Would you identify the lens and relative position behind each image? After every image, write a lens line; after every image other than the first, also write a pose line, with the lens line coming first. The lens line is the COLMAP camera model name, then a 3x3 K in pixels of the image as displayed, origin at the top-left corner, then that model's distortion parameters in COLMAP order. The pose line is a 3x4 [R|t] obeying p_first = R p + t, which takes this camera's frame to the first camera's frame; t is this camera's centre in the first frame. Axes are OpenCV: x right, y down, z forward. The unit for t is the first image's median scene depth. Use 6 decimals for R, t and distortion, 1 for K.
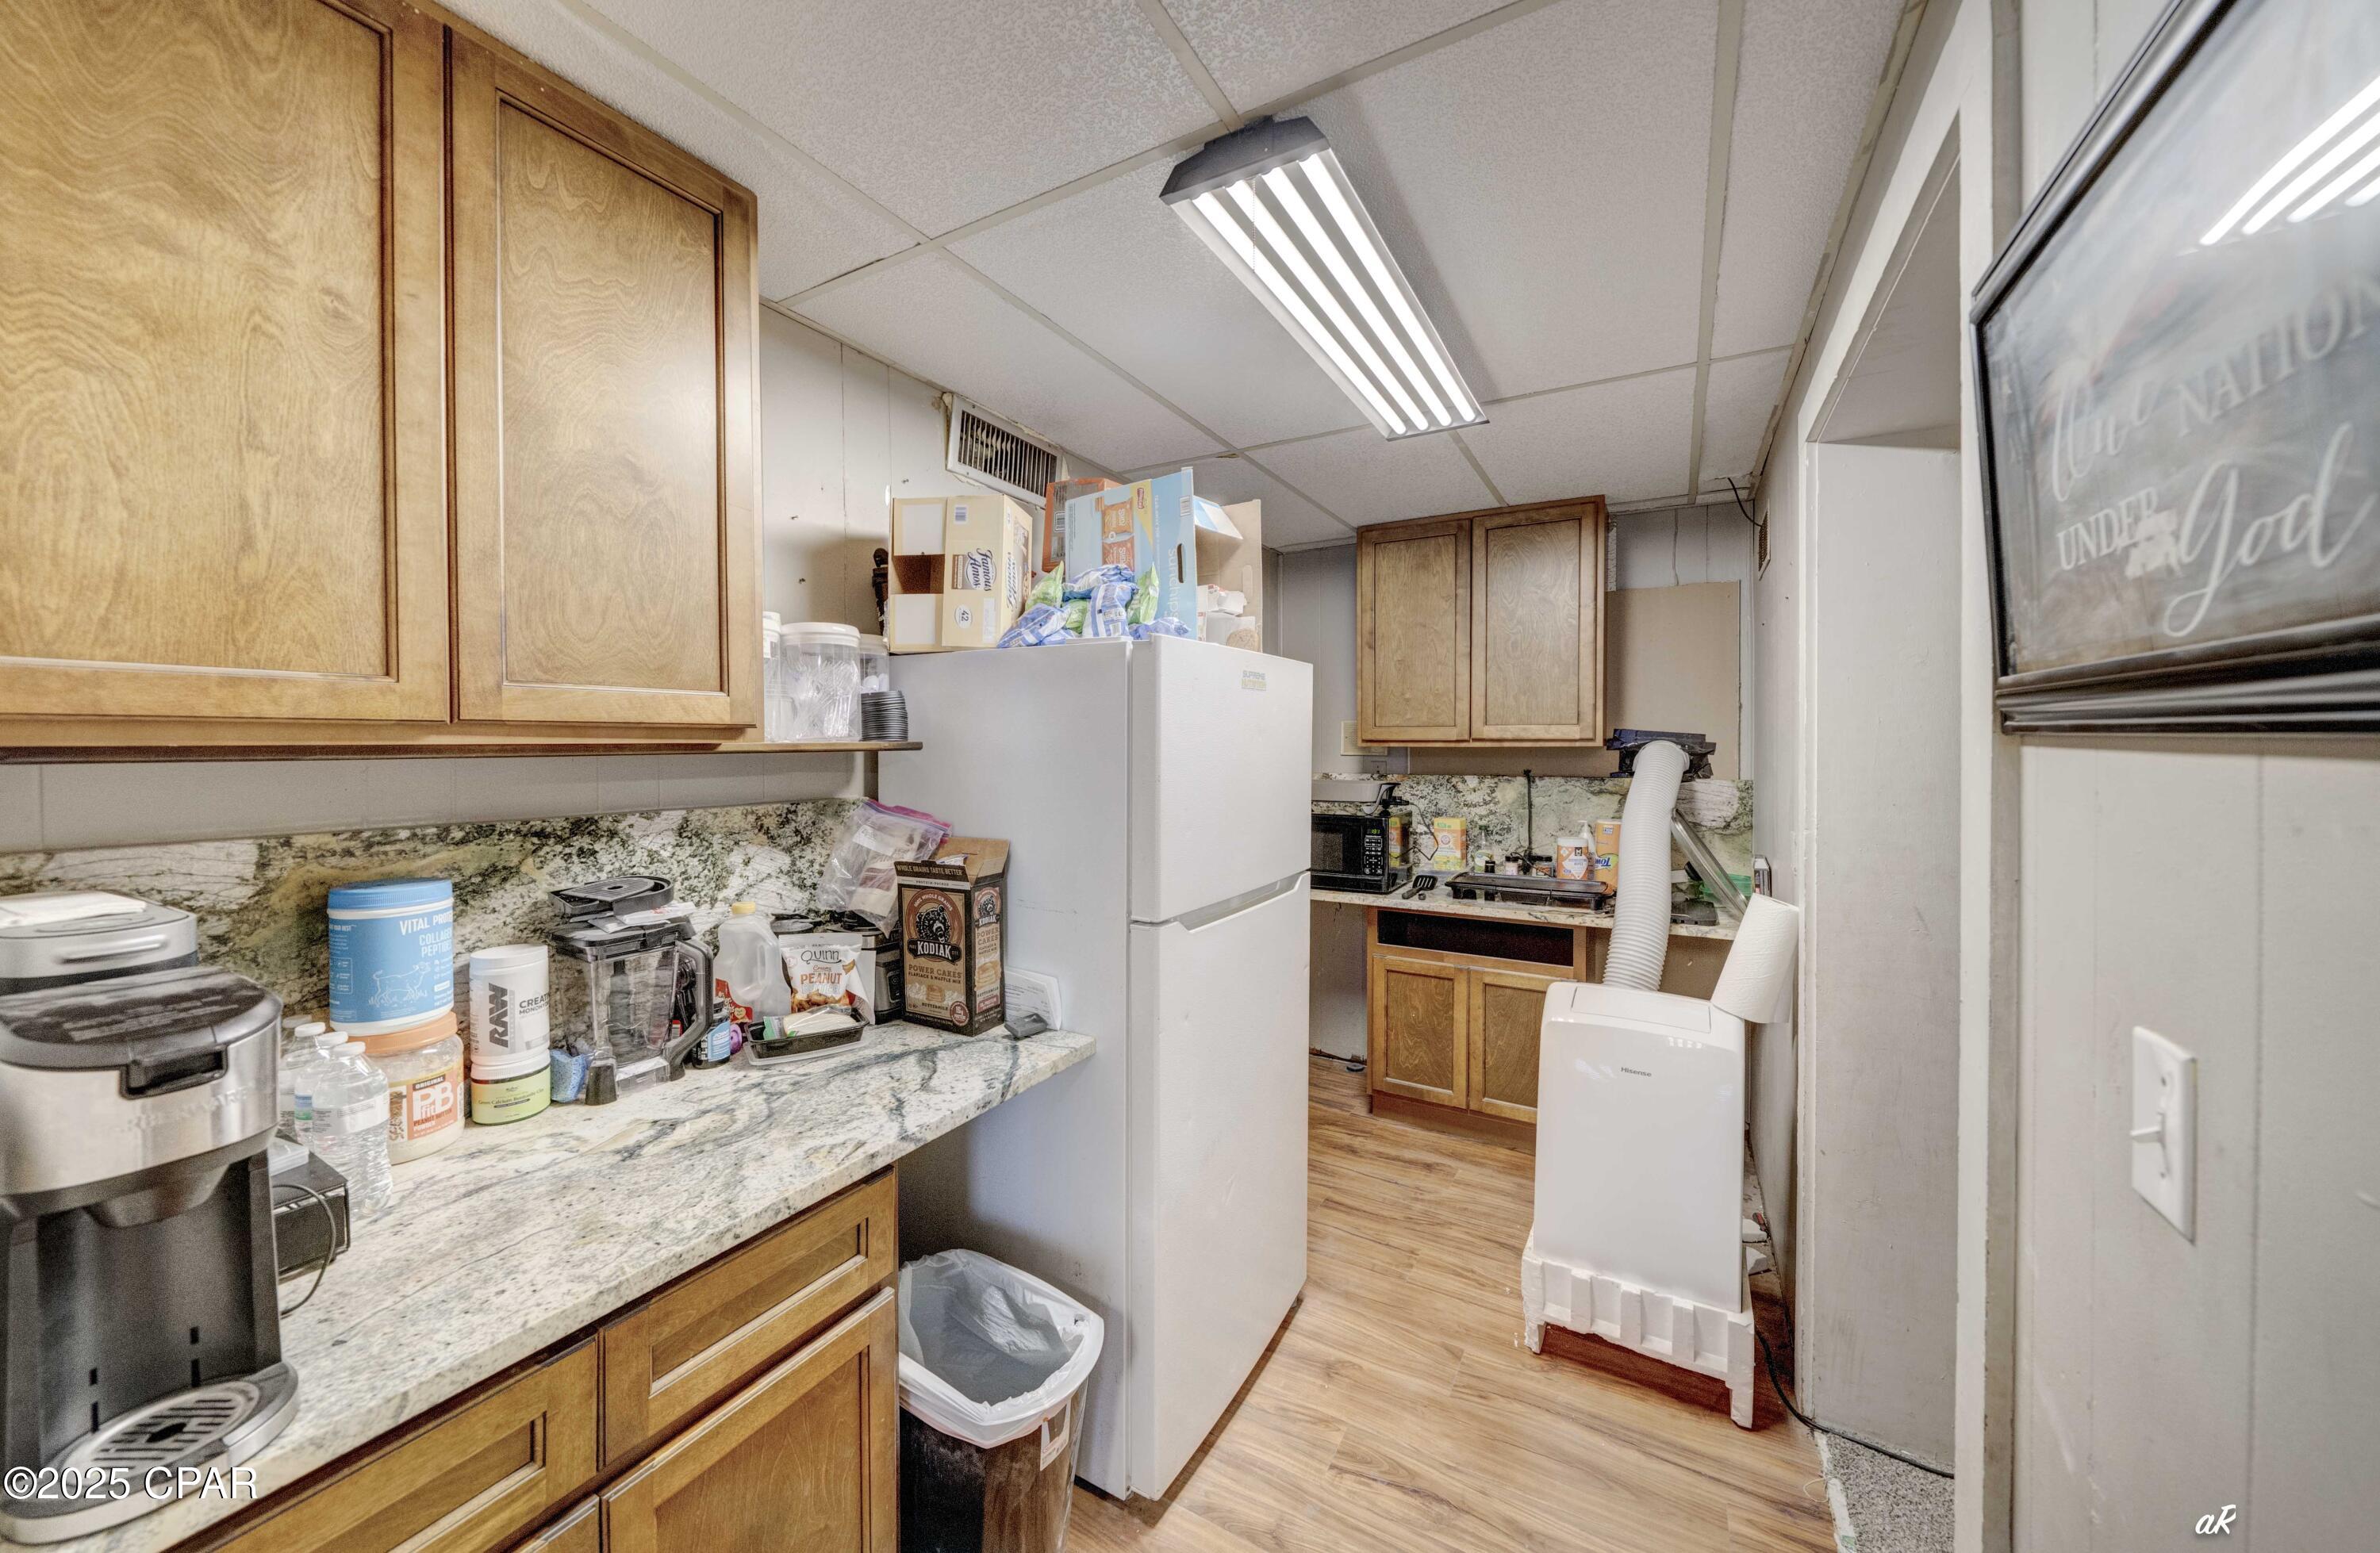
lens RADIAL K [[839.0, 0, 1182.6], [0, 839.0, 754.5], [0, 0, 1]] dist [-0.002673, 0.000036]
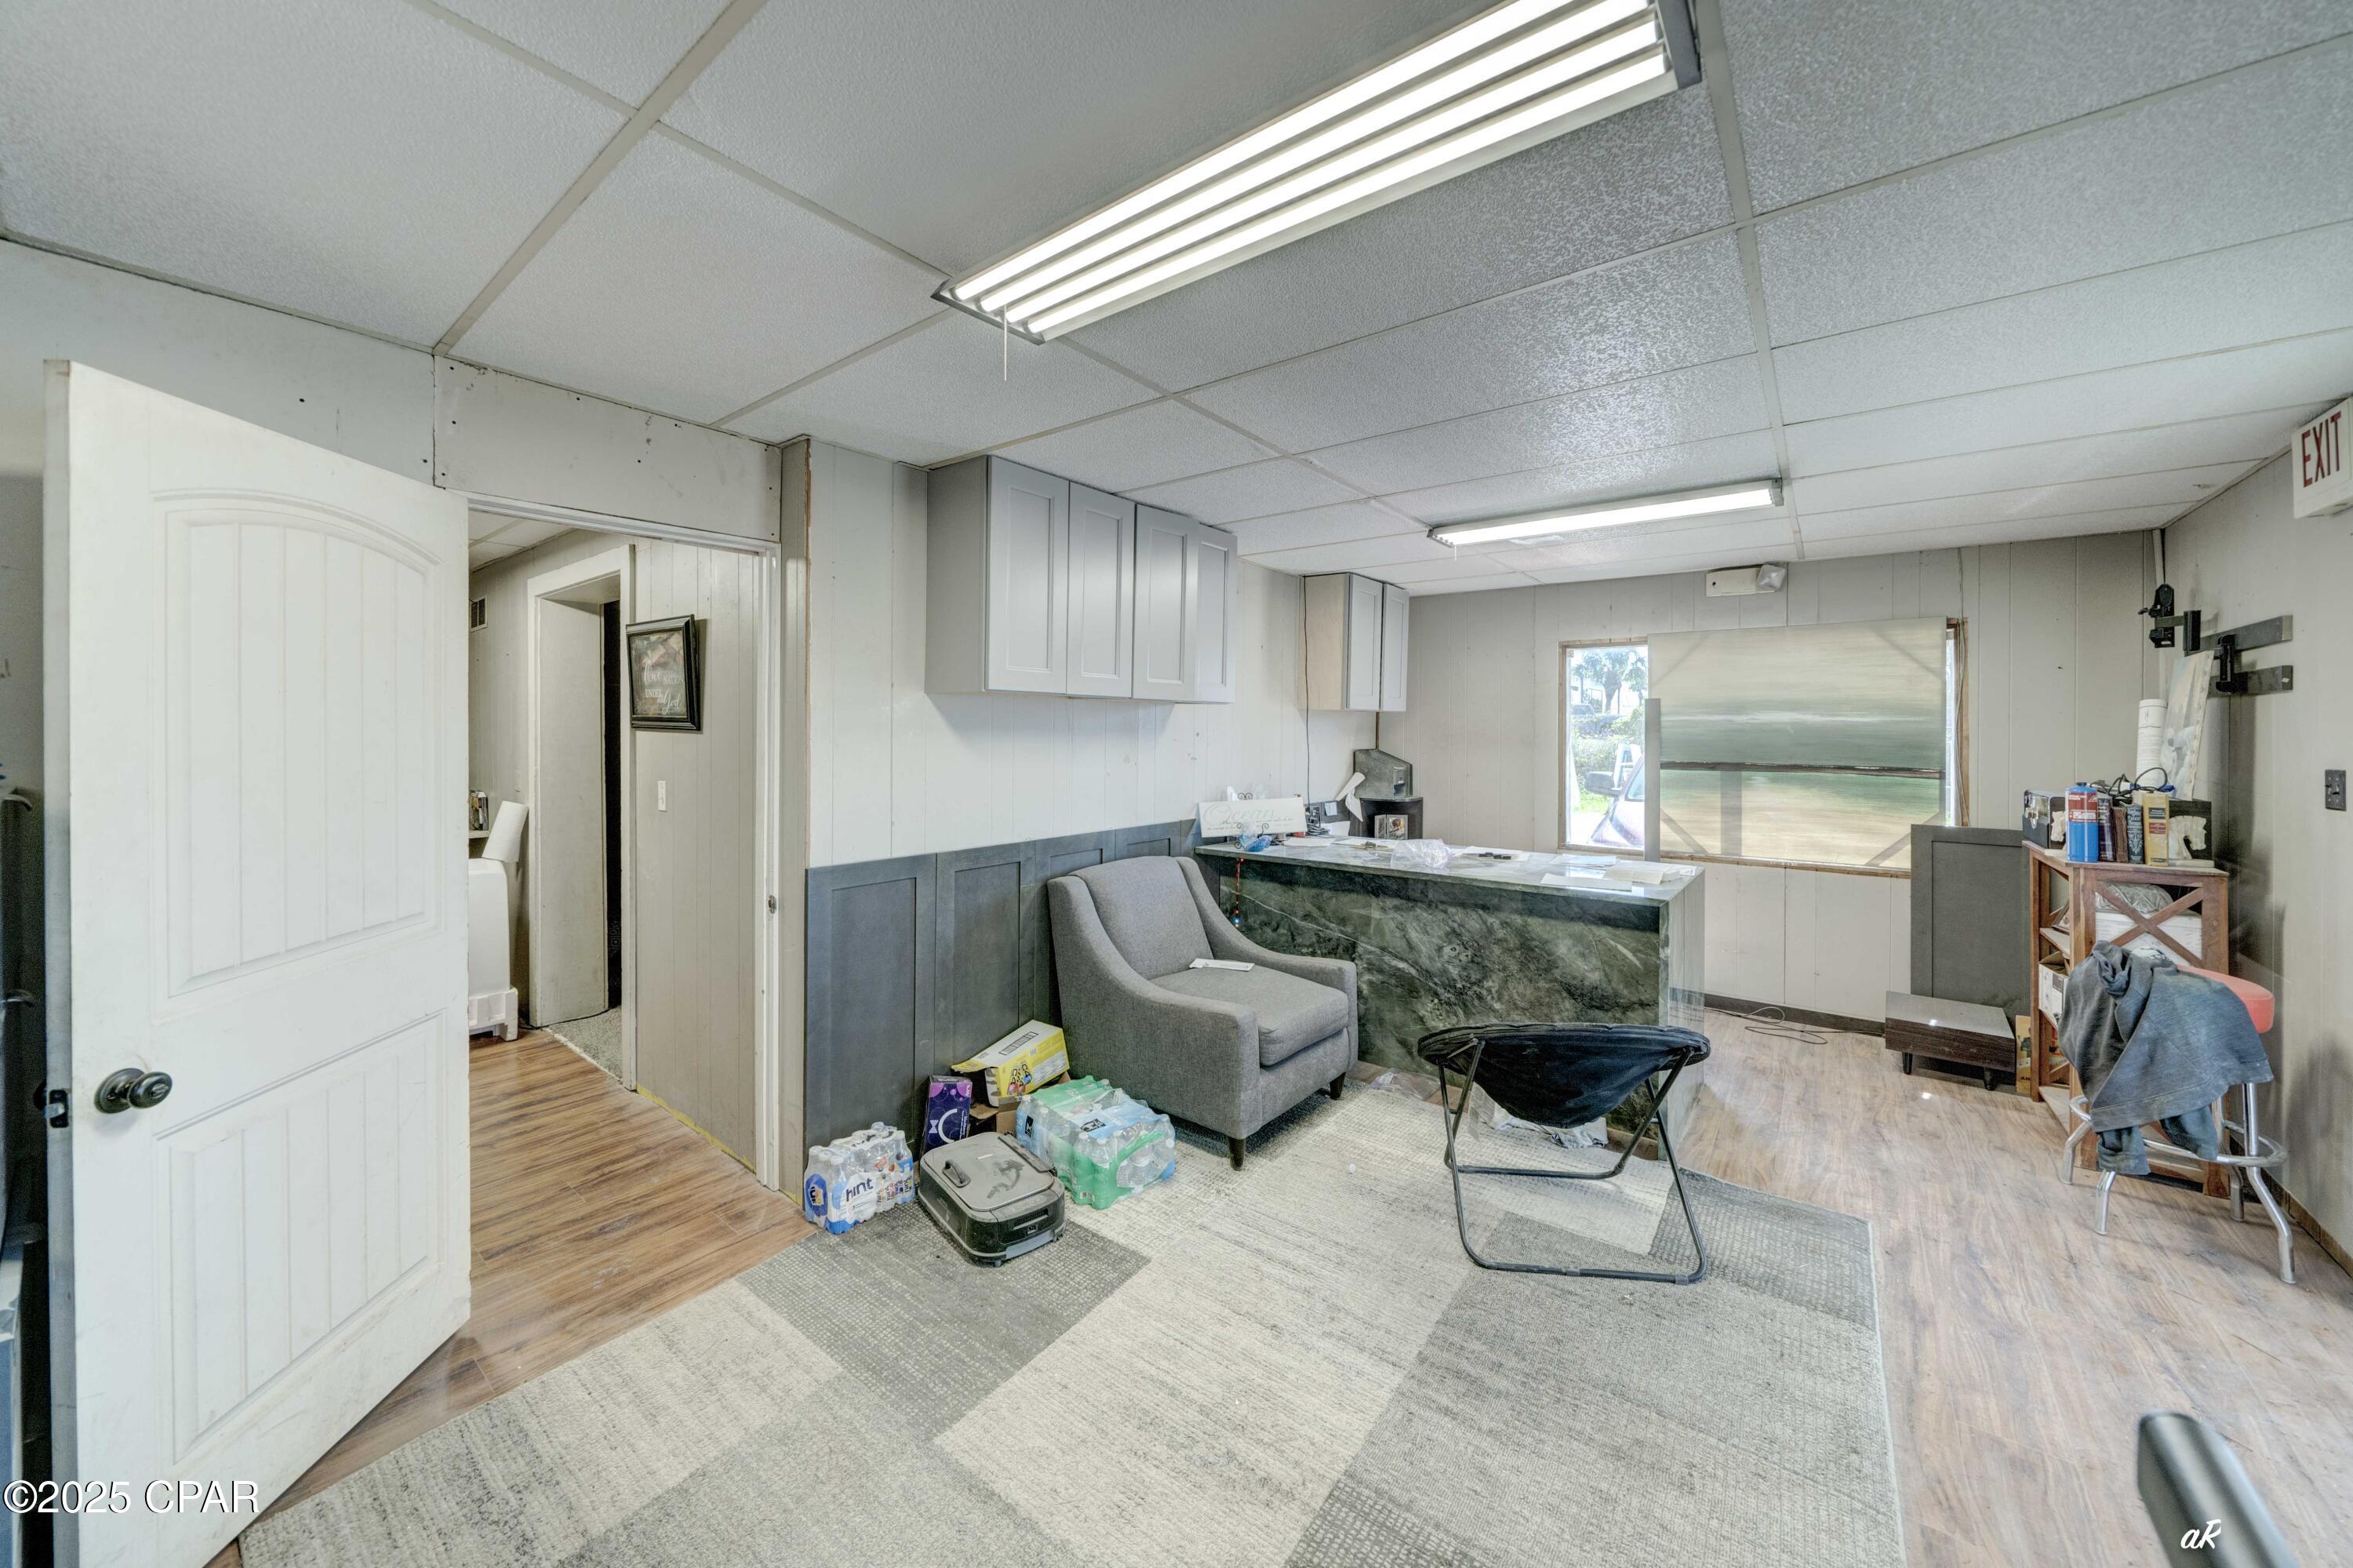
lens RADIAL K [[828.9, 0, 1187.0], [0, 828.9, 725.1], [0, 0, 1]] dist [-0.007644, 0.000704]
pose [[0.127595, 0.003722, 0.991819, -0.702744], [0.006279, 0.999970, -0.004561, -0.000676], [-0.991806, 0.006809, 0.127568, -0.580224]]
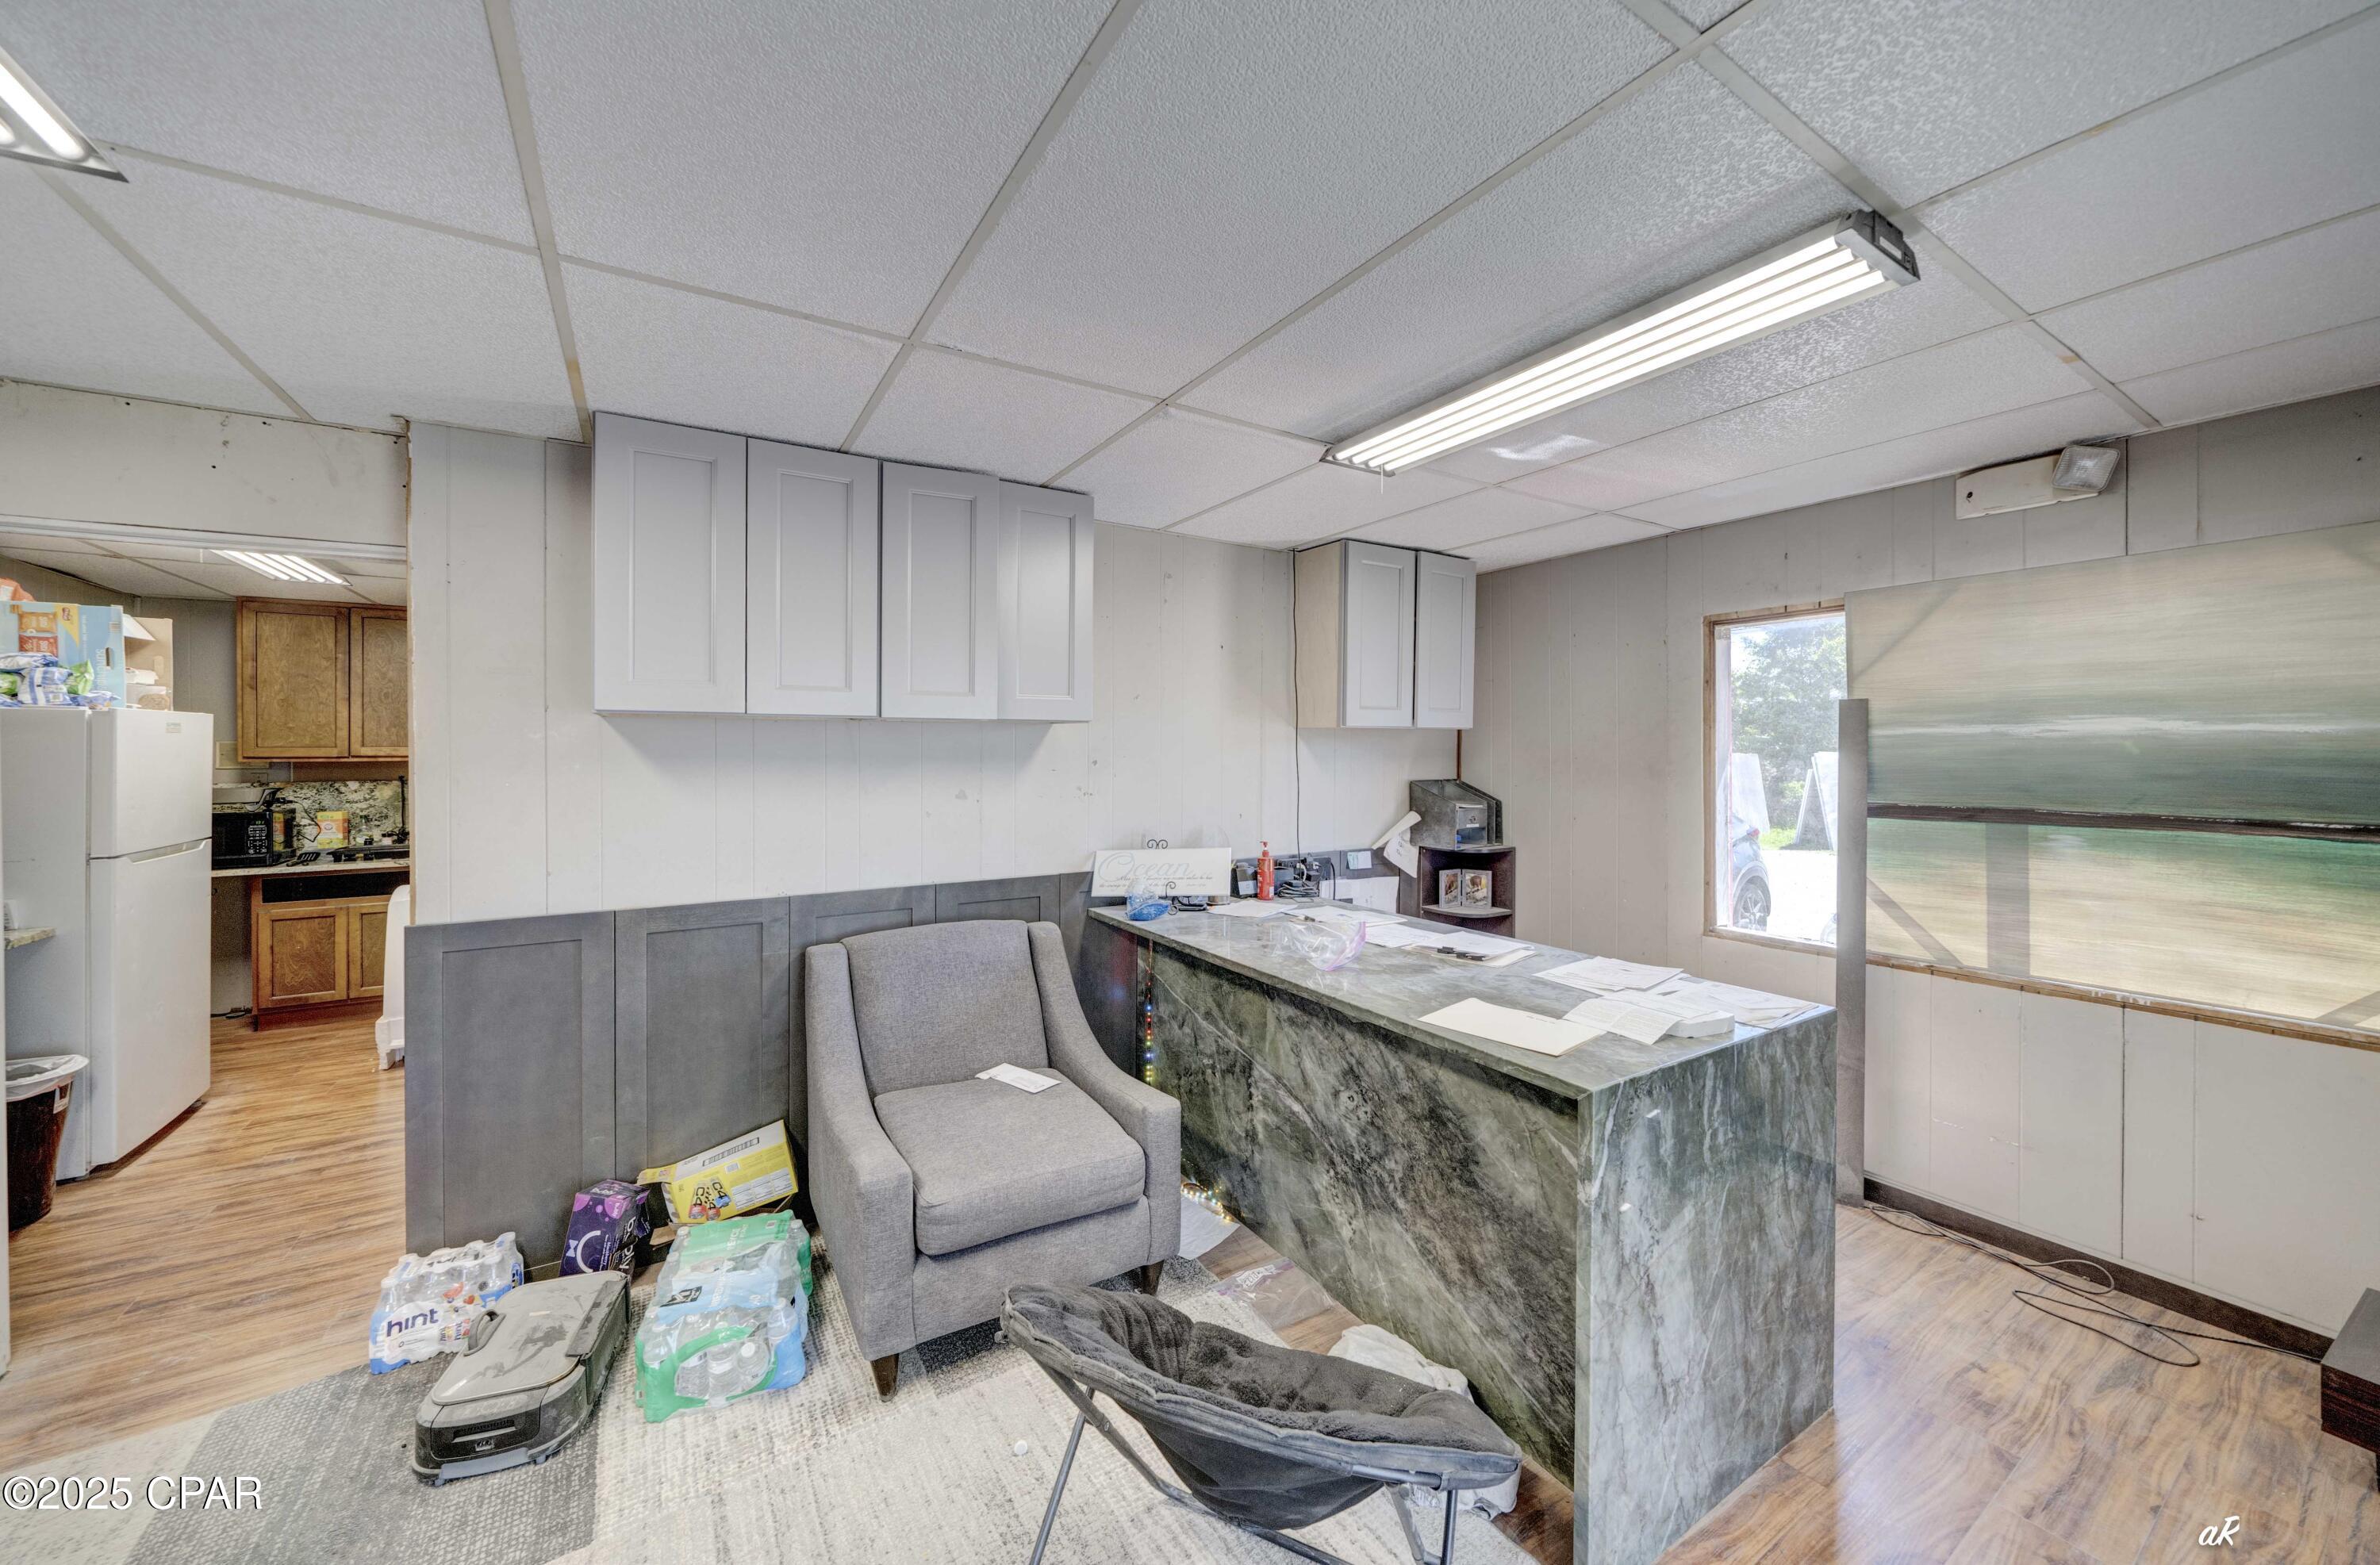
lens RADIAL K [[838.3, 0, 1176.7], [0, 838.3, 751.1], [0, 0, 1]] dist [-0.007644, 0.000704]
pose [[0.469508, -0.001882, 0.882926, -0.271952], [0.013886, 0.999890, -0.005253, 0.000725], [-0.882819, 0.014727, 0.469482, -0.988395]]
